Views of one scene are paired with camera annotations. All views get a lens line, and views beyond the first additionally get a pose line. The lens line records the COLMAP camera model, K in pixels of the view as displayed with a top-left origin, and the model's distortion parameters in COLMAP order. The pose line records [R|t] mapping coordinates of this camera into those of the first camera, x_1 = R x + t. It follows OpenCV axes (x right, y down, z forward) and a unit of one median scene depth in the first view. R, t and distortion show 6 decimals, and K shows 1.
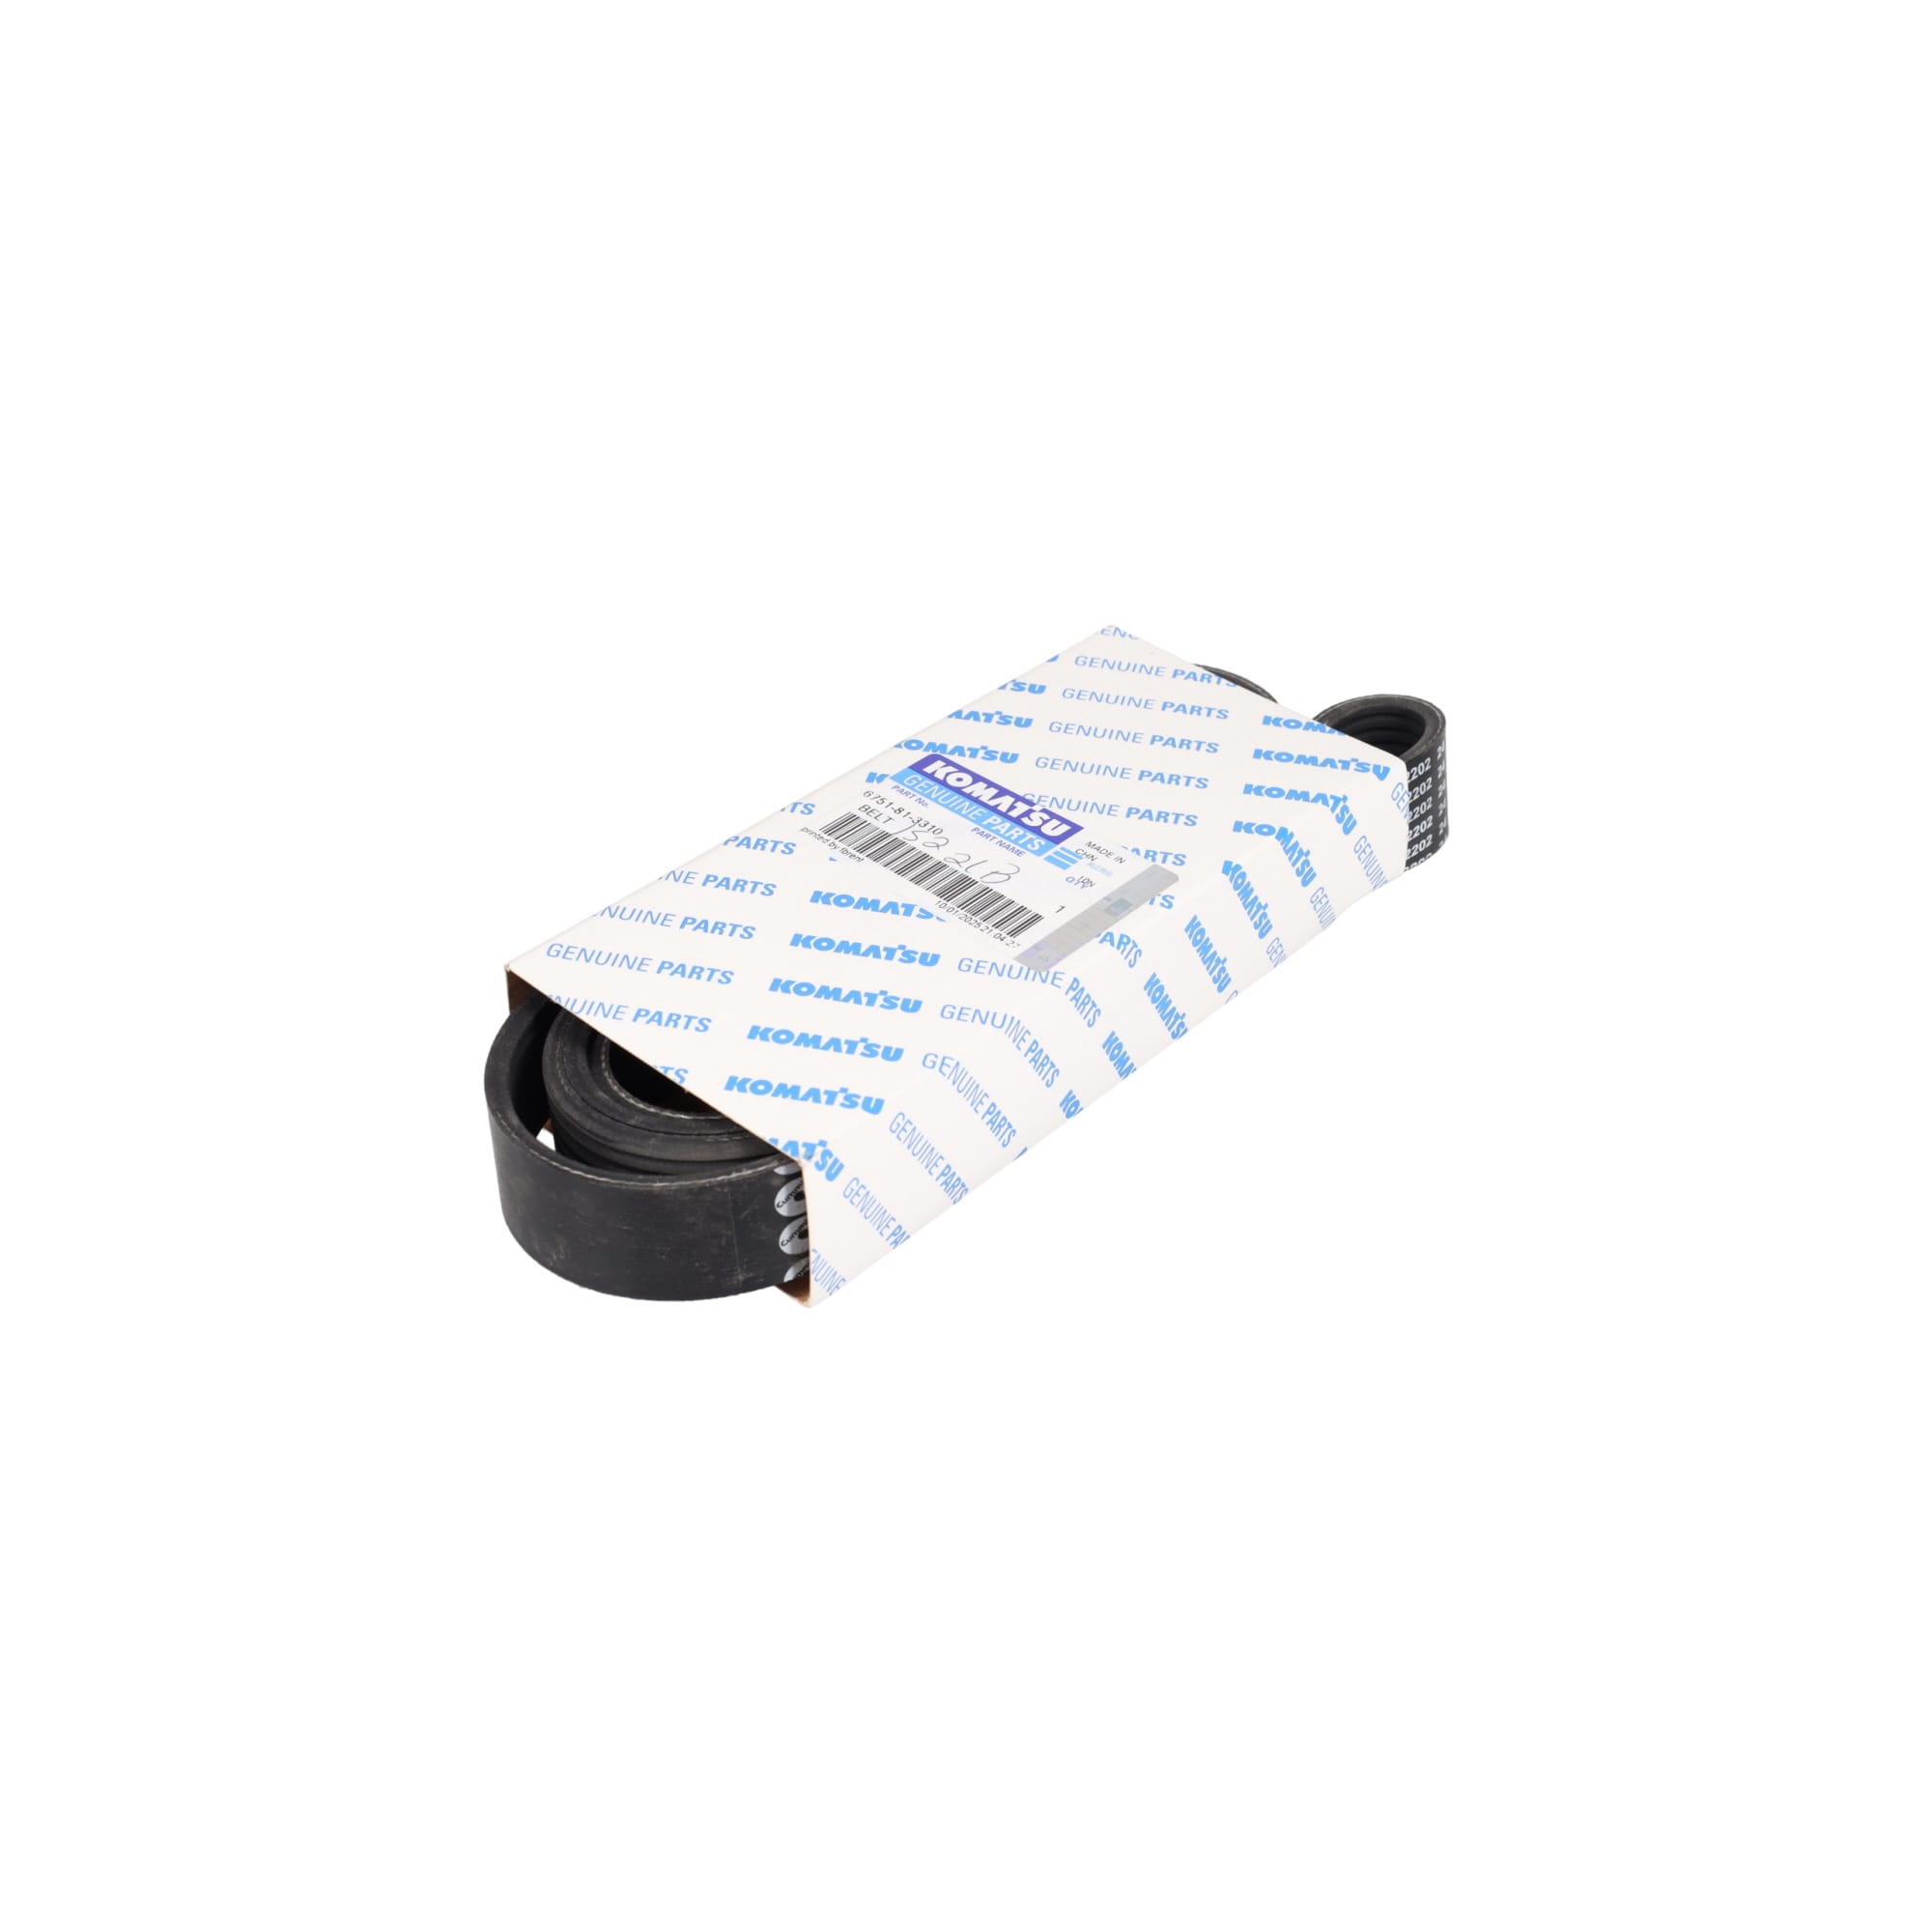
lens RADIAL K [[2711.7, 0, 970.8], [0, 2711.7, 966.0], [0, 0, 1]] dist [0.032047, 0.000000]
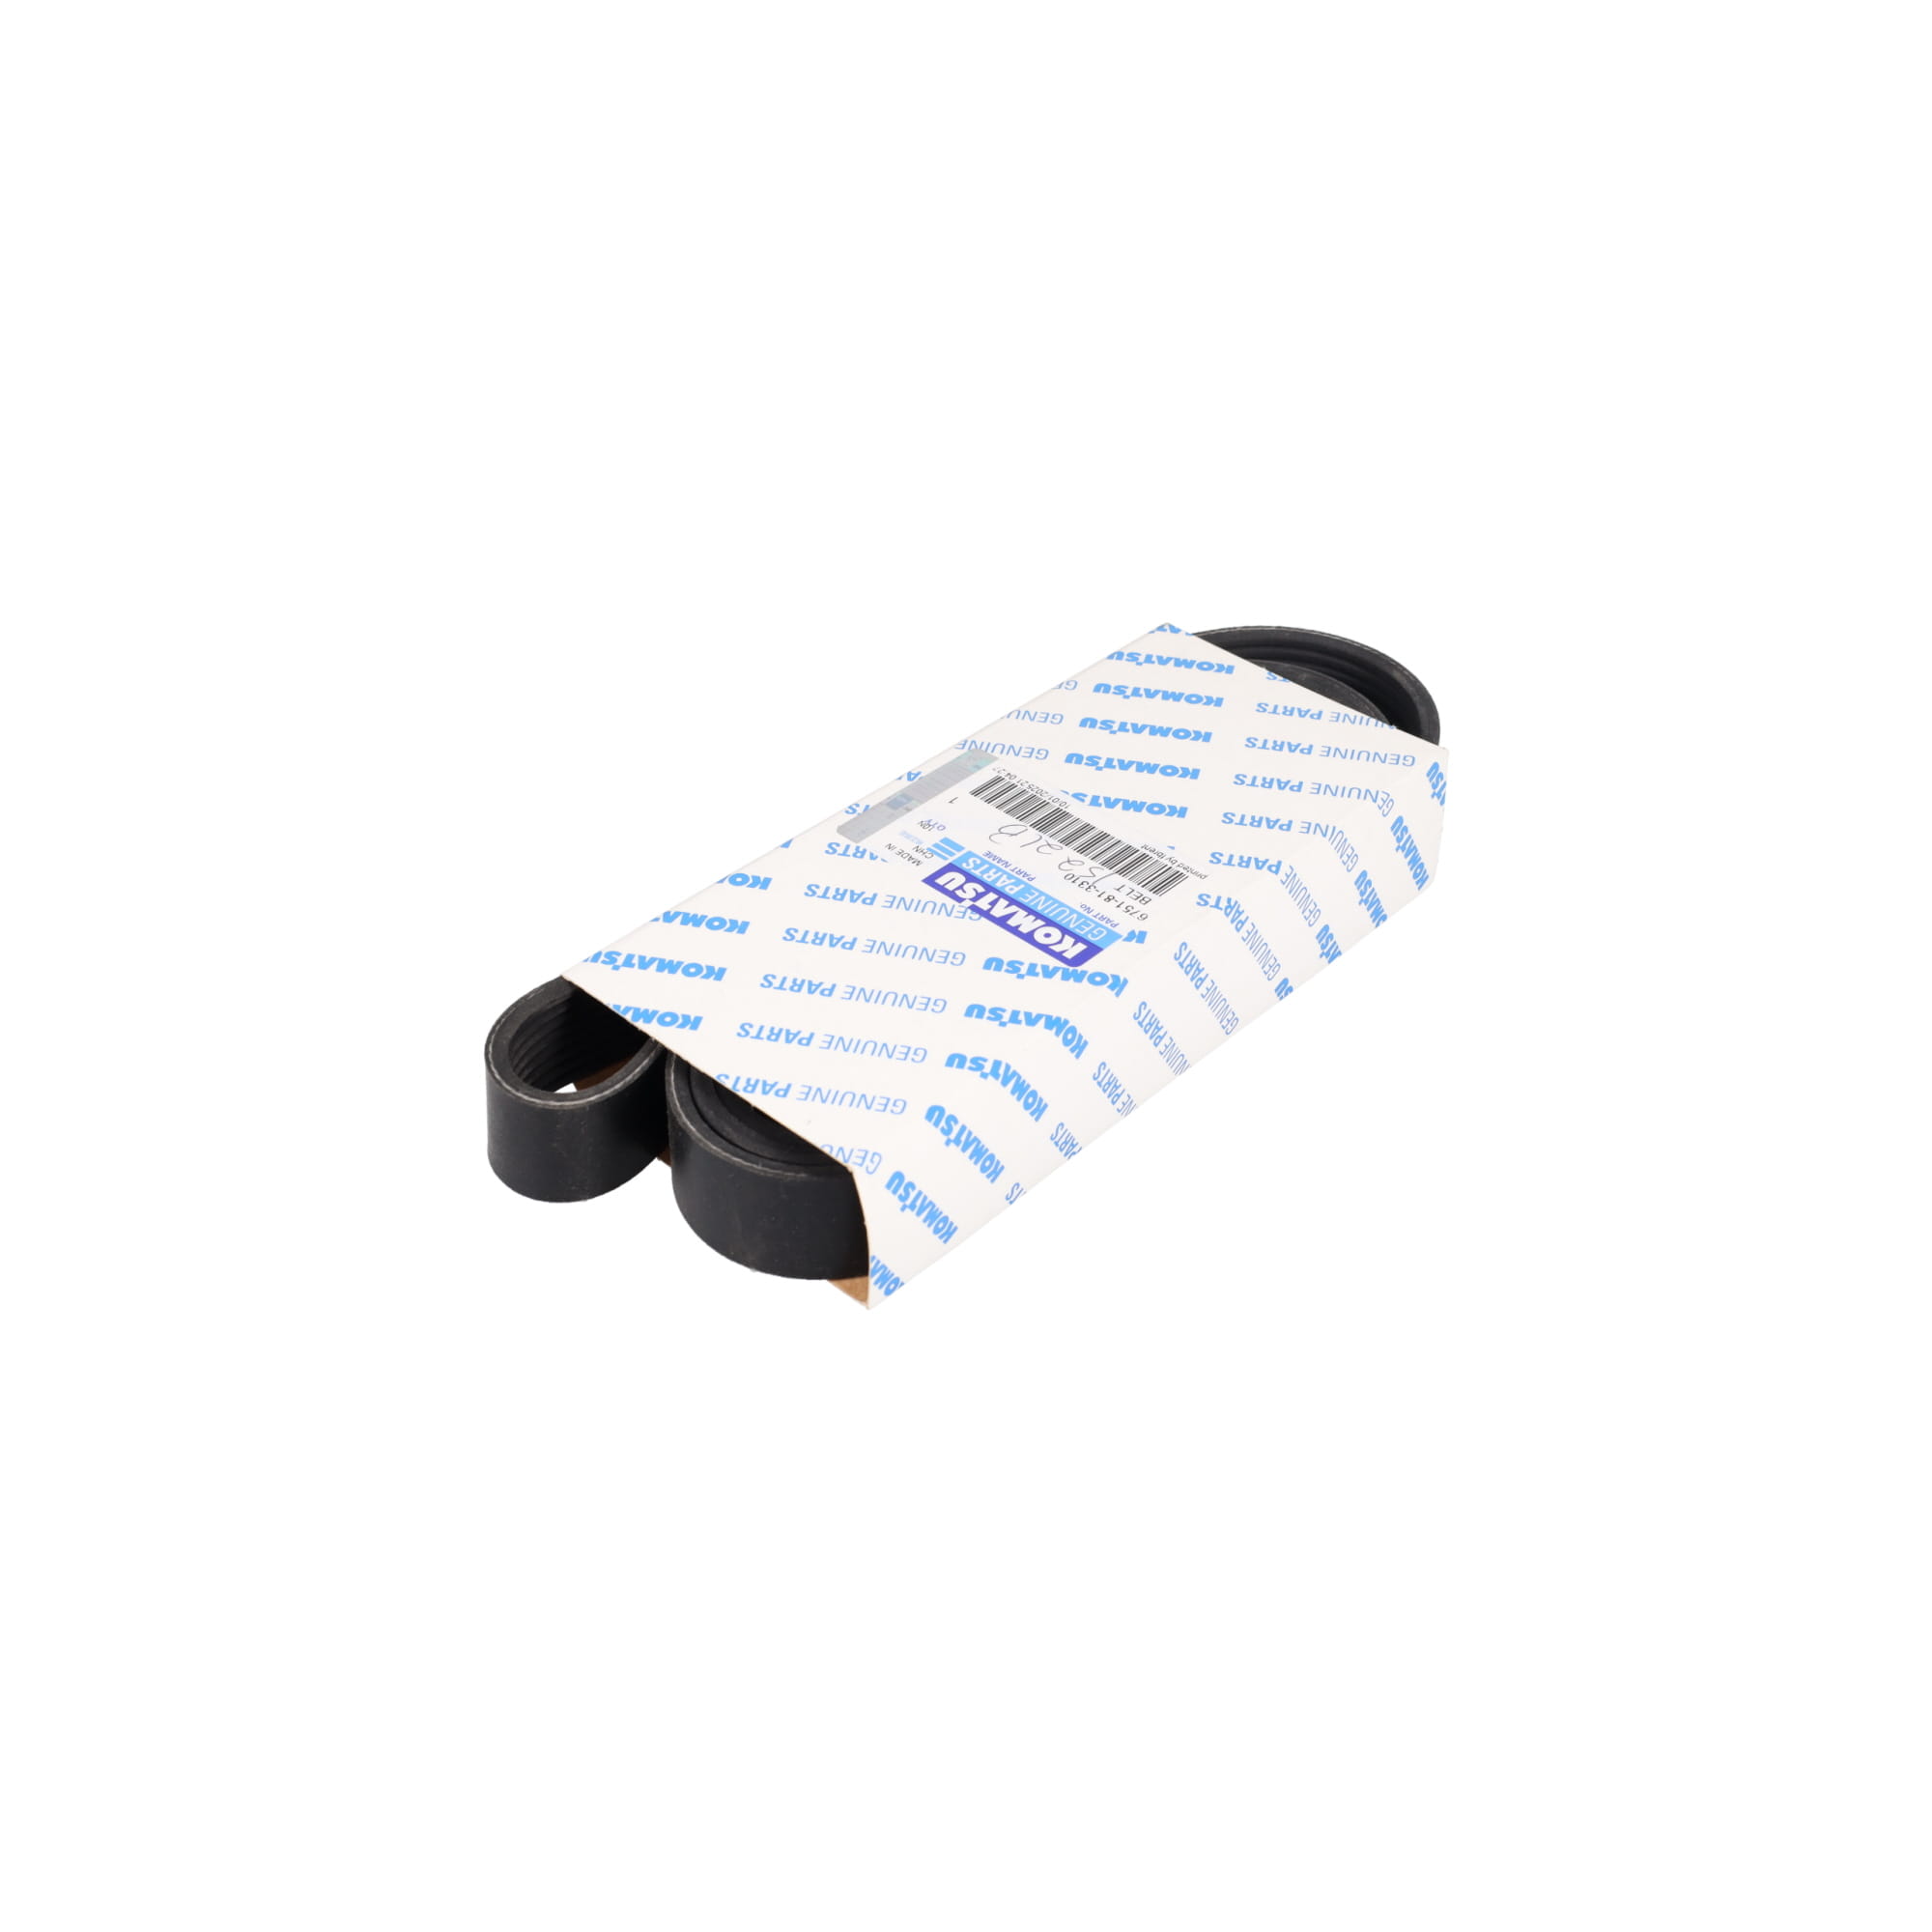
lens RADIAL K [[2711.7, 0, 1003.2], [0, 2711.7, 927.1], [0, 0, 1]] dist [0.032047, 0.000000]
pose [[-0.999865, -0.014547, 0.007612, 0.004293], [0.003700, 0.252064, 0.967704, -1.012812], [-0.015995, 0.967601, -0.251976, 1.275803]]
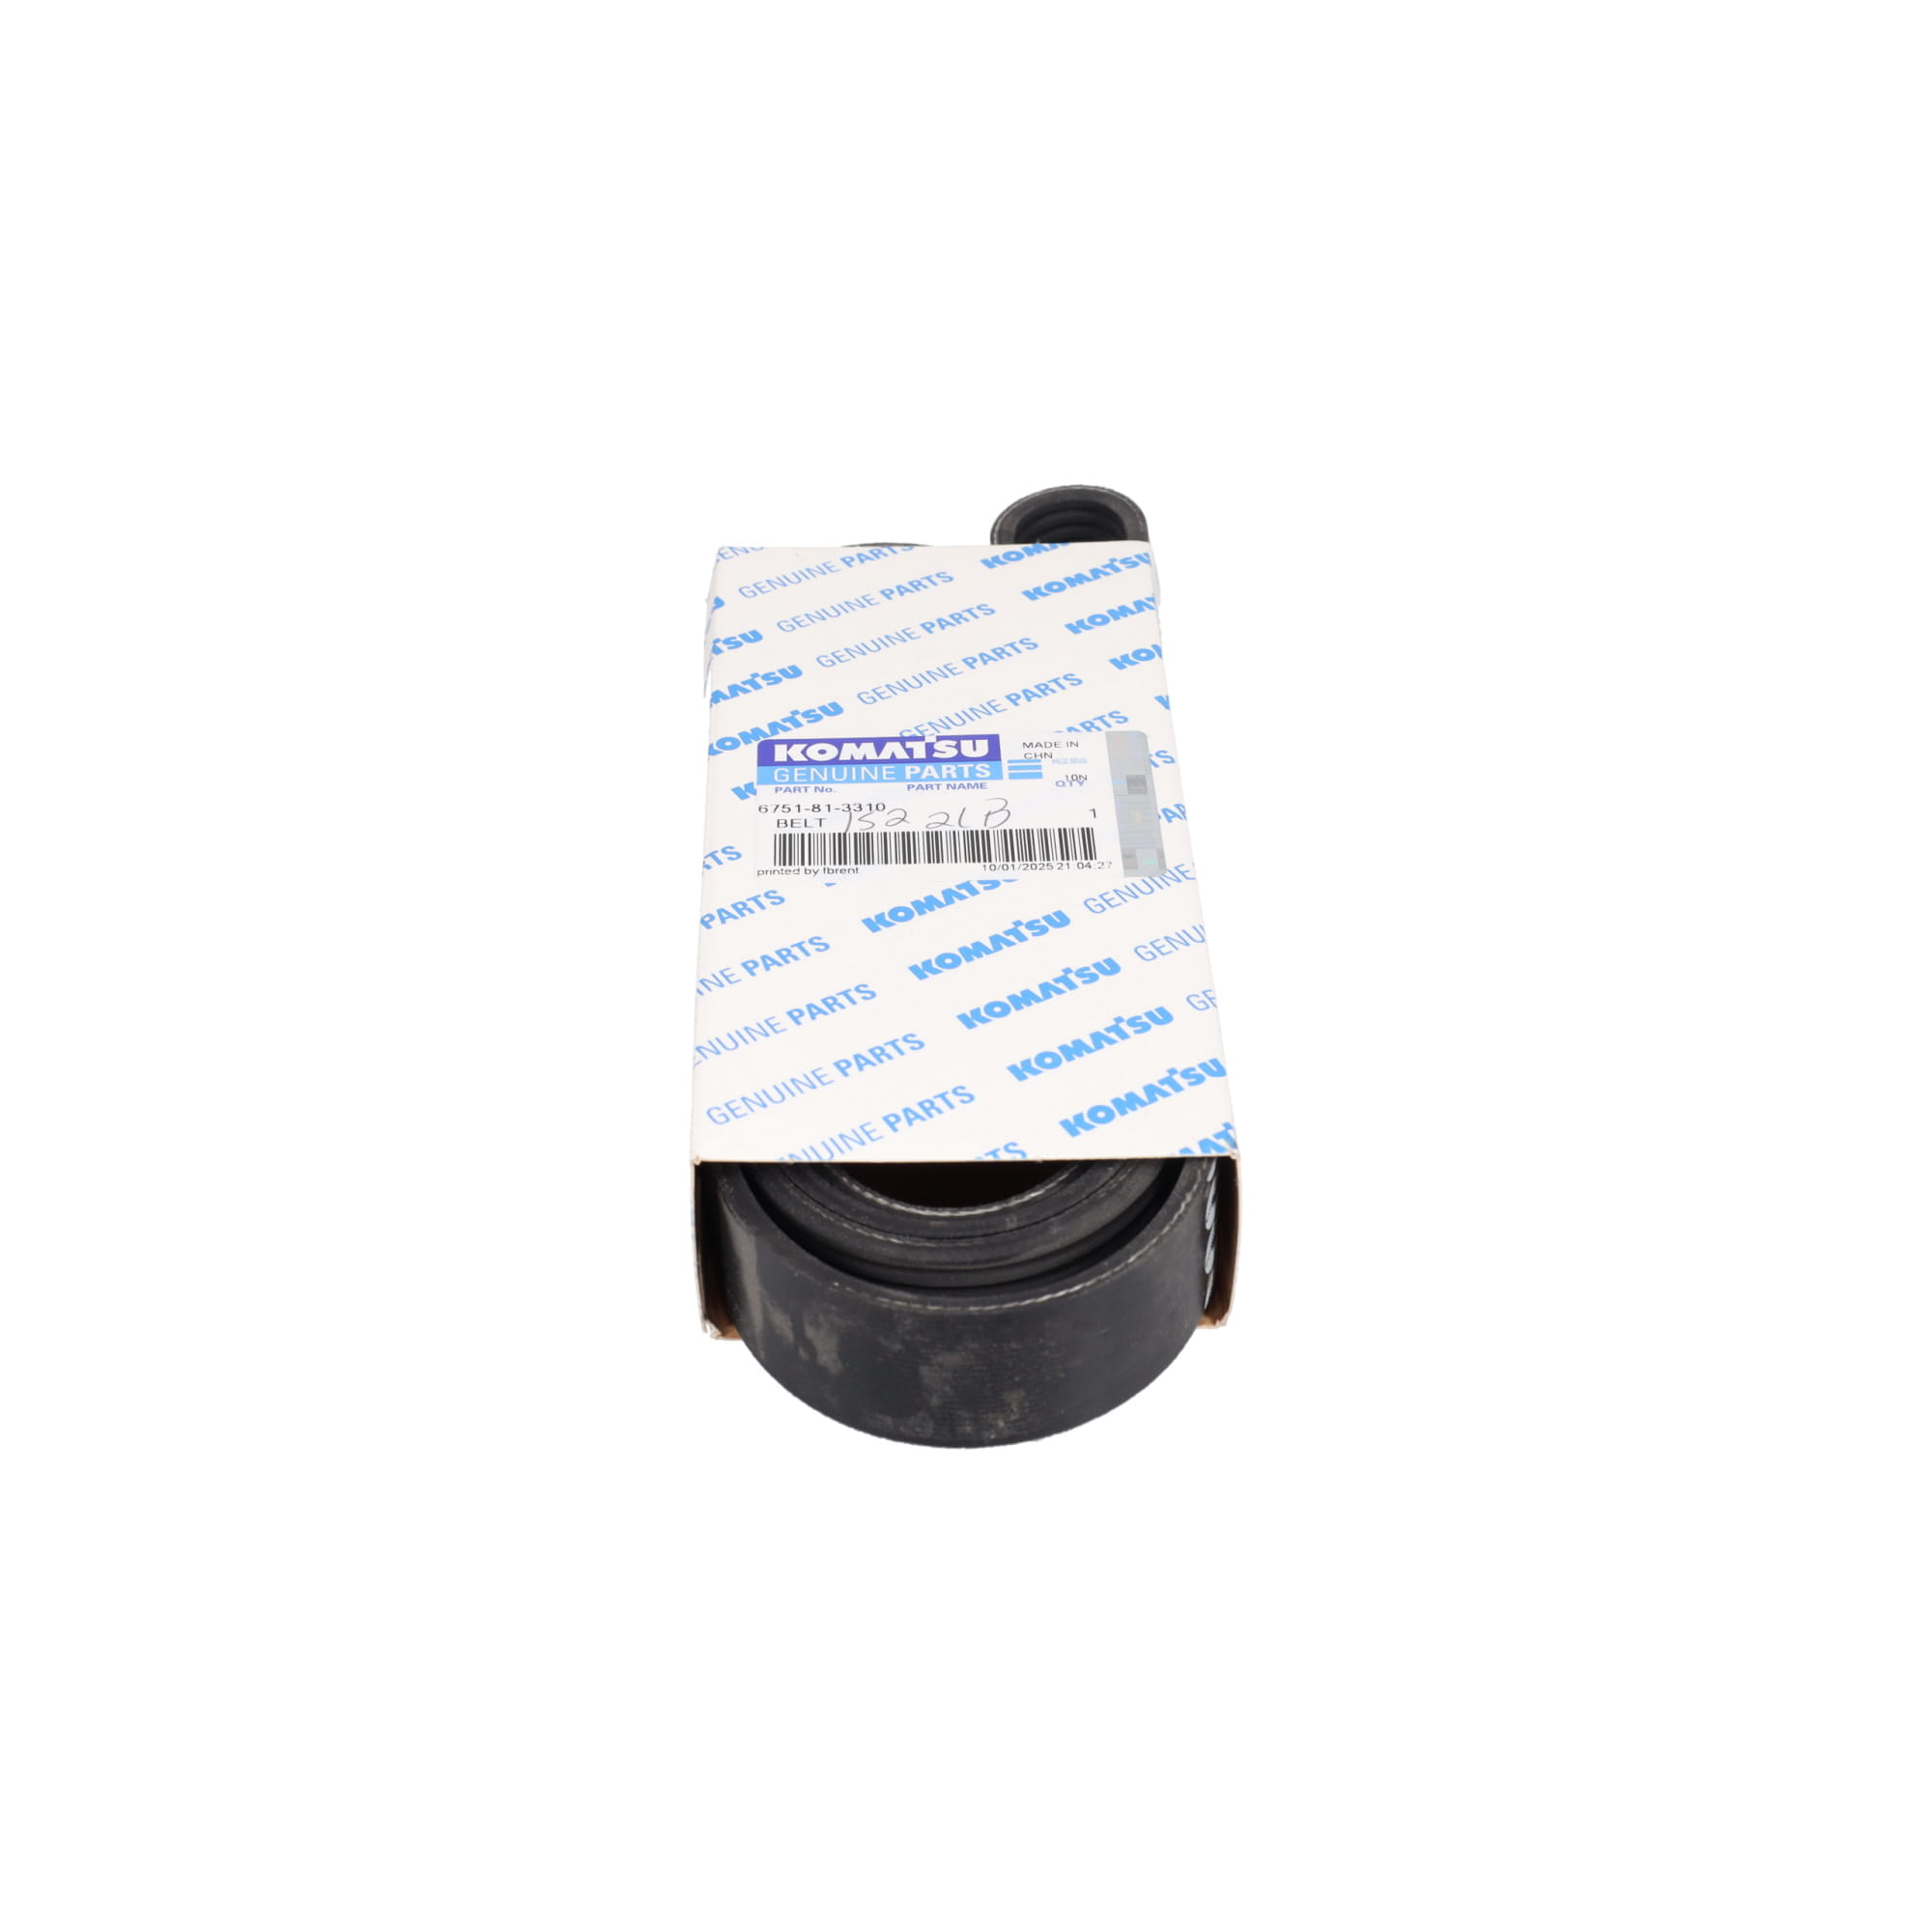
lens RADIAL K [[3220.1, 0, 967.0], [0, 3220.1, 972.8], [0, 0, 1]] dist [-0.000481, 0.000000]
pose [[0.710516, -0.438619, 0.550255, -0.559320], [0.432581, 0.889016, 0.150082, -0.141486], [-0.555014, 0.131394, 0.821398, 0.185908]]
